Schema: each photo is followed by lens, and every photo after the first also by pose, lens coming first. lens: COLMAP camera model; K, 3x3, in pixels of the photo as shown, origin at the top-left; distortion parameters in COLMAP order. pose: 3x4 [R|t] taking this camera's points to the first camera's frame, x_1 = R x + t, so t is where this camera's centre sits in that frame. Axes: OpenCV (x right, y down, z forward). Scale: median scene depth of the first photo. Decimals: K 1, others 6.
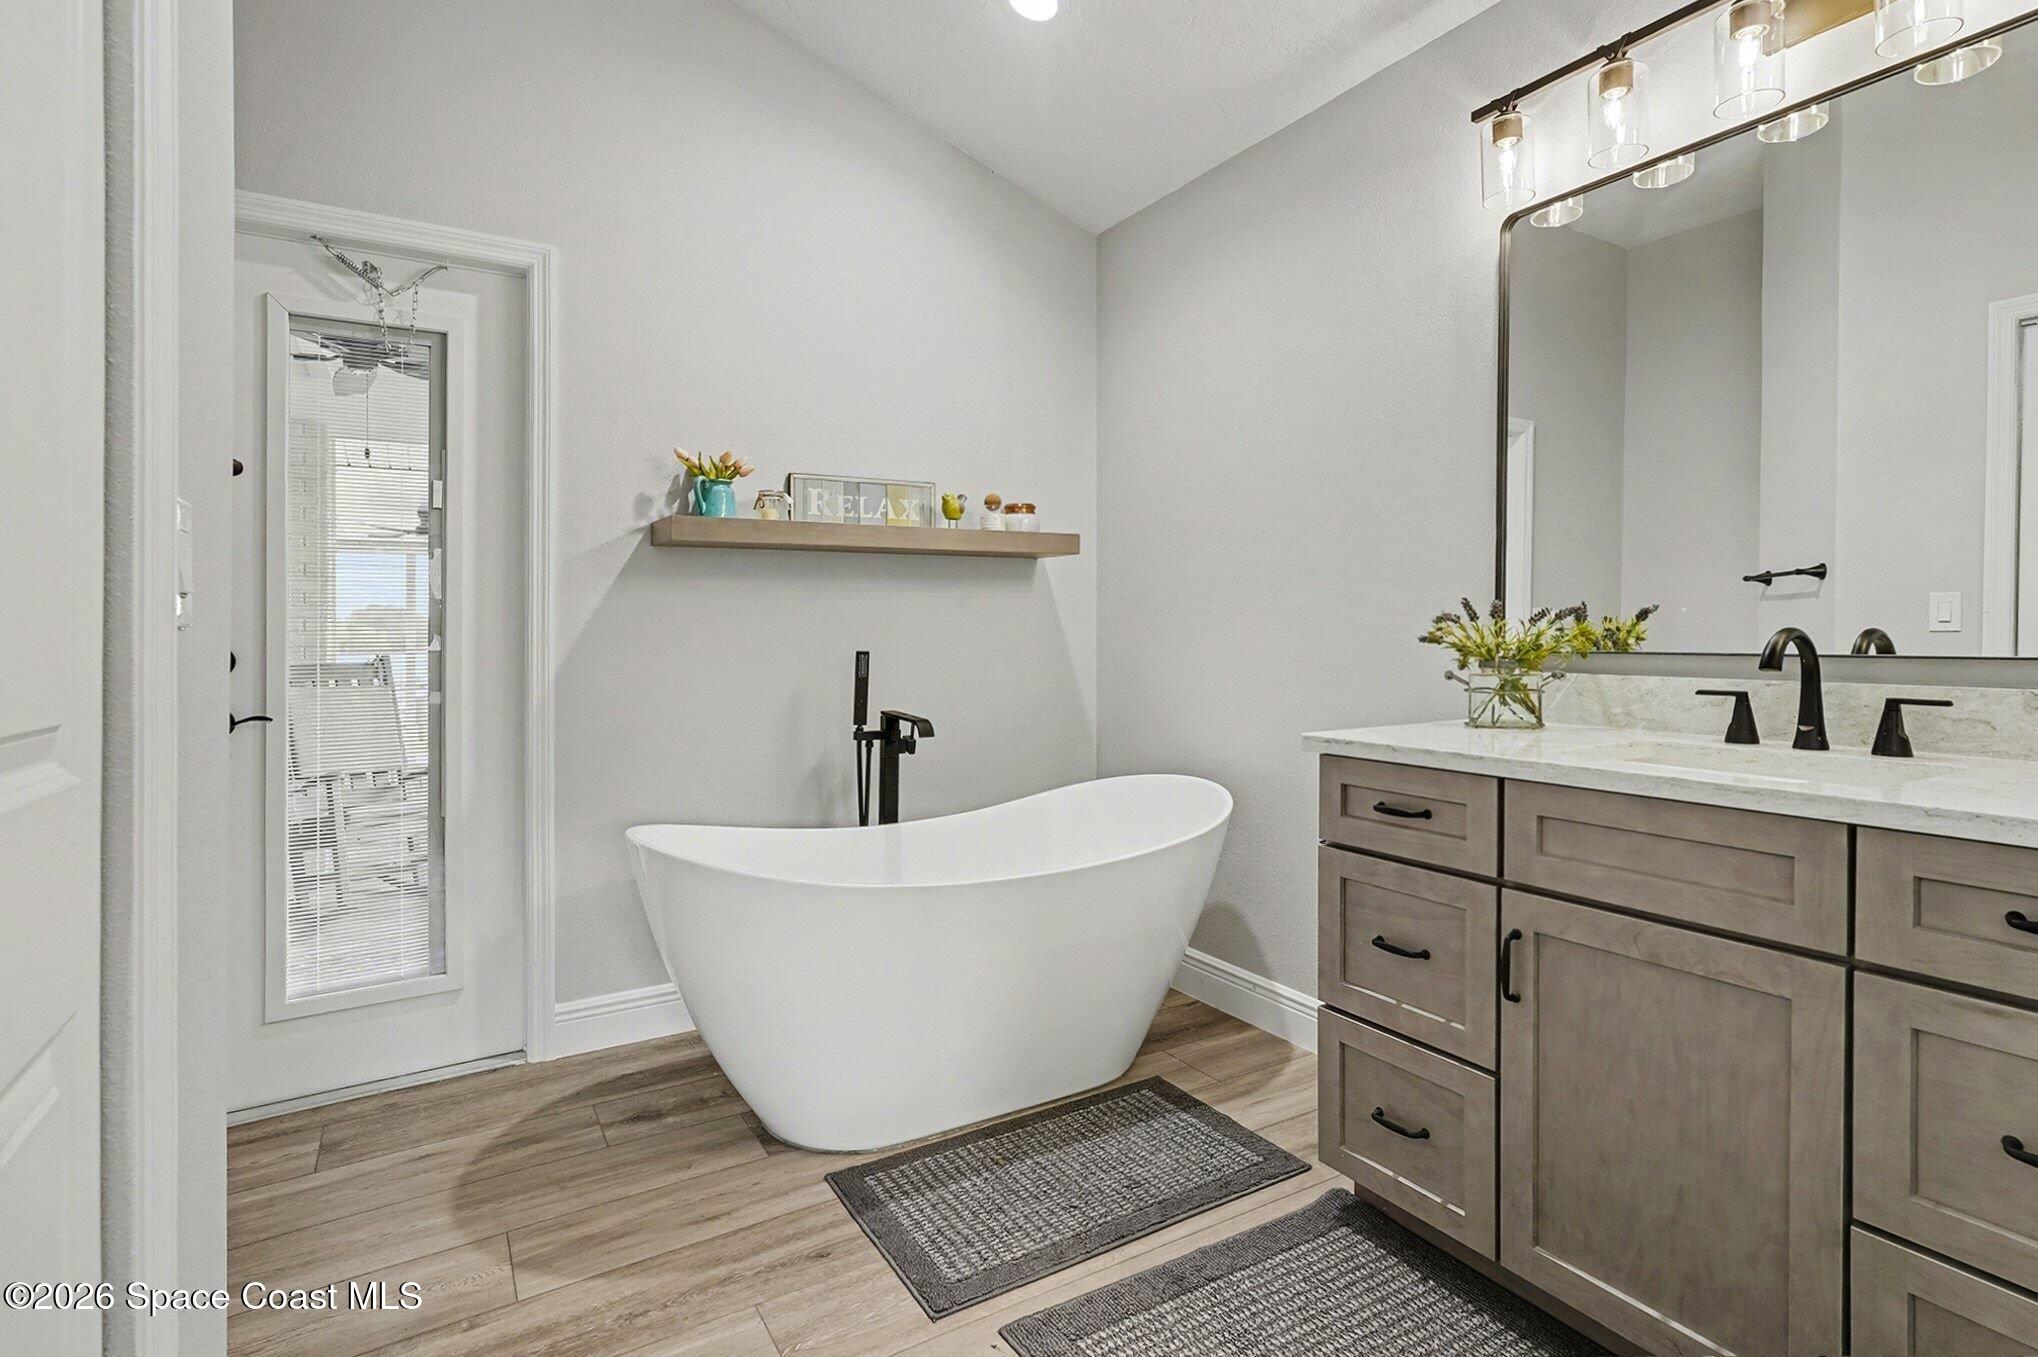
lens RADIAL K [[1013.7, 0, 1021.0], [0, 1013.7, 627.5], [0, 0, 1]] dist [0.000291, -0.000121]
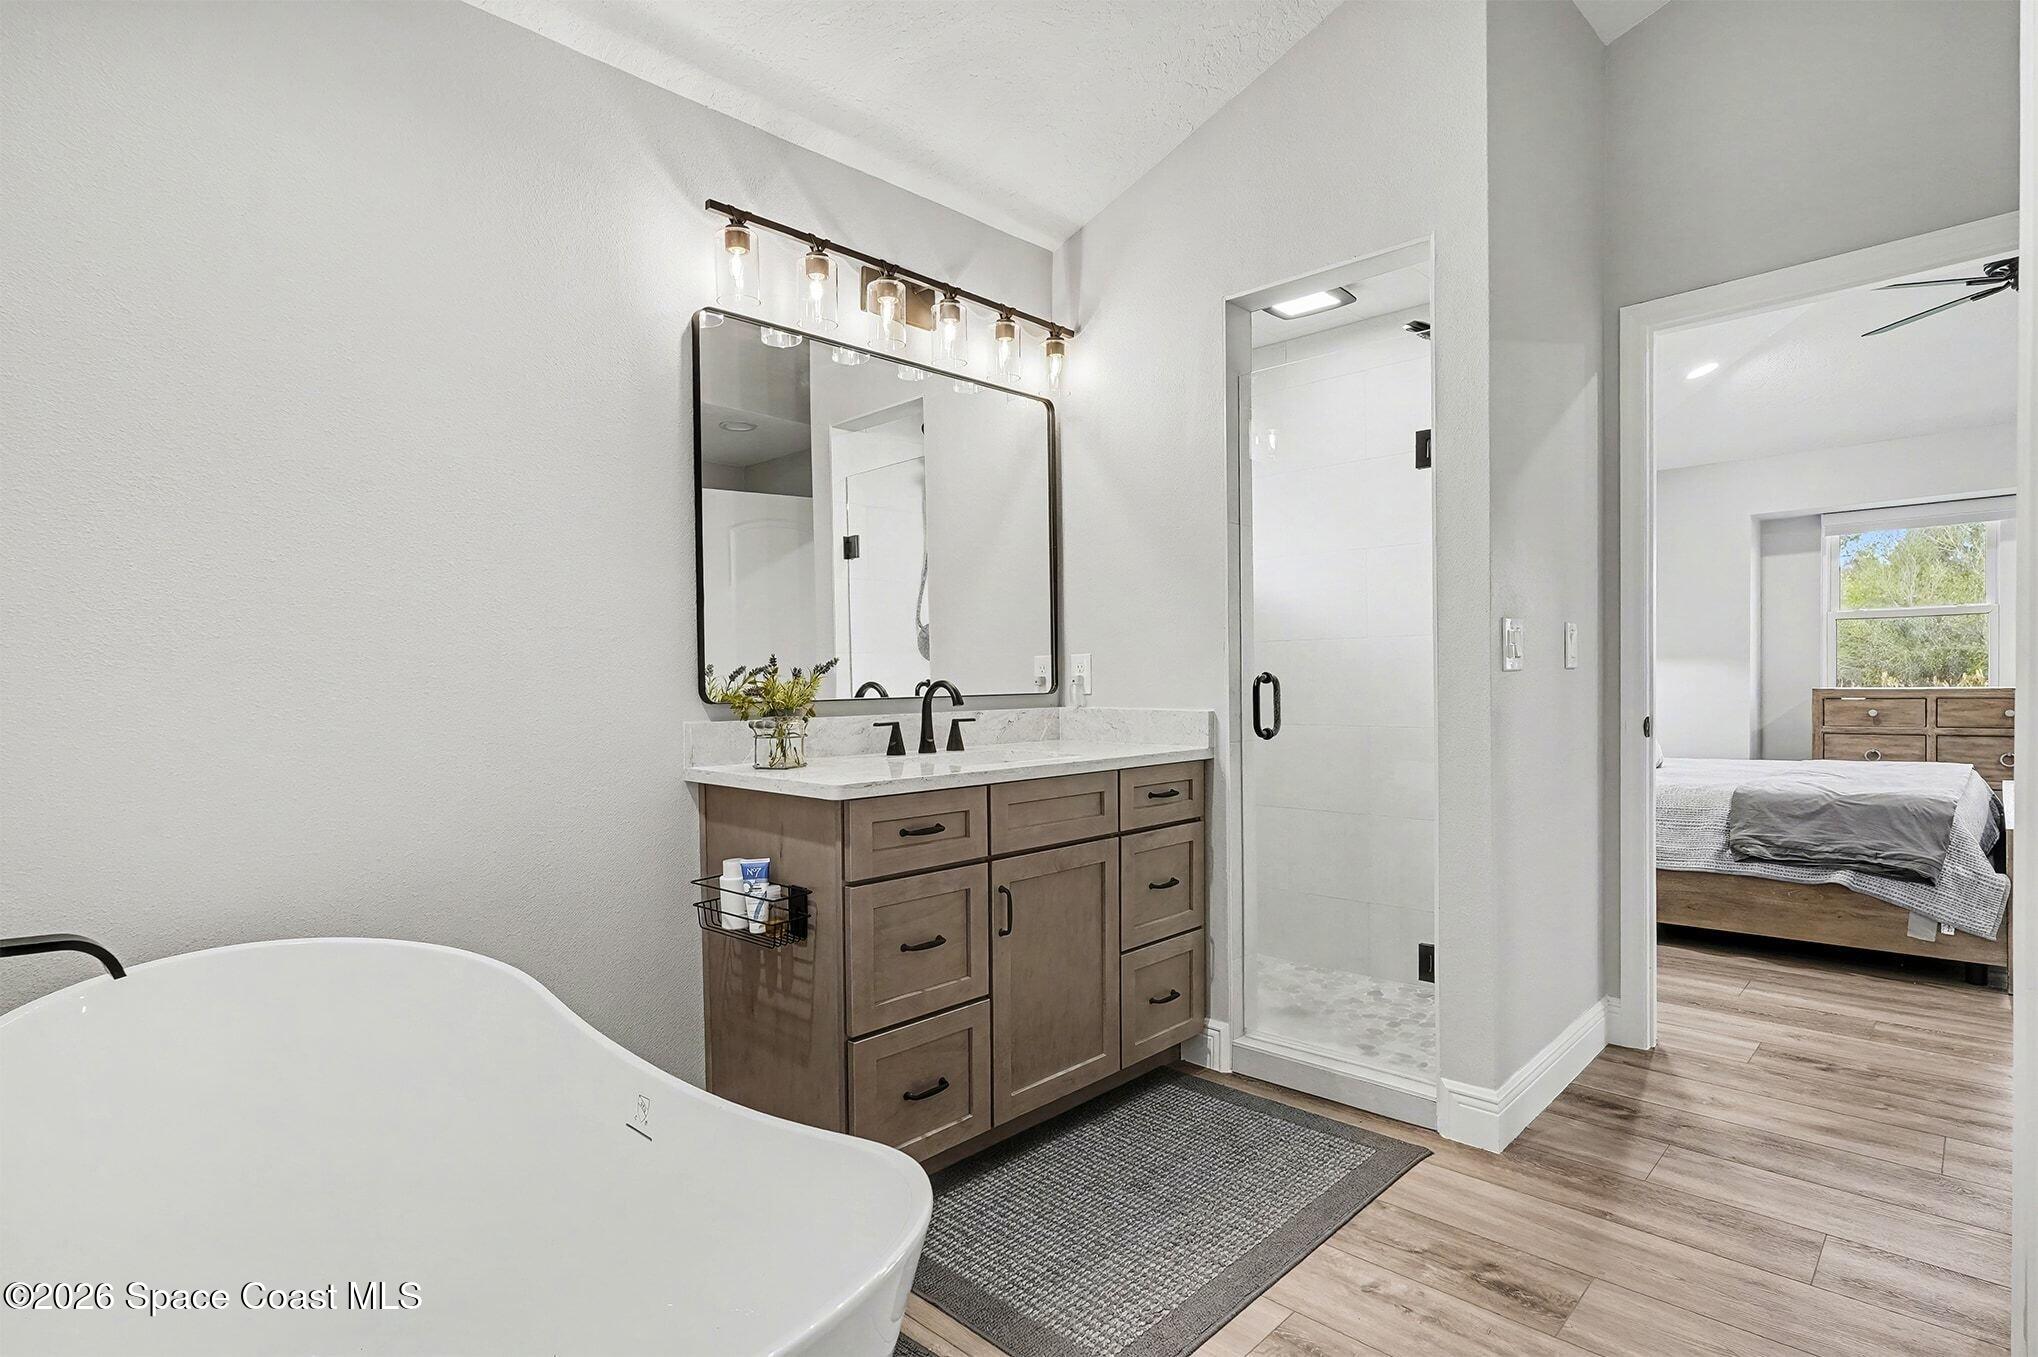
lens RADIAL K [[1013.7, 0, 1019.7], [0, 1013.7, 683.4], [0, 0, 1]] dist [0.000291, -0.000121]
pose [[-0.247632, 0.002176, 0.968852, -0.837081], [0.015436, 0.999879, 0.001700, 0.004482], [-0.968731, 0.015376, -0.247636, 1.199257]]
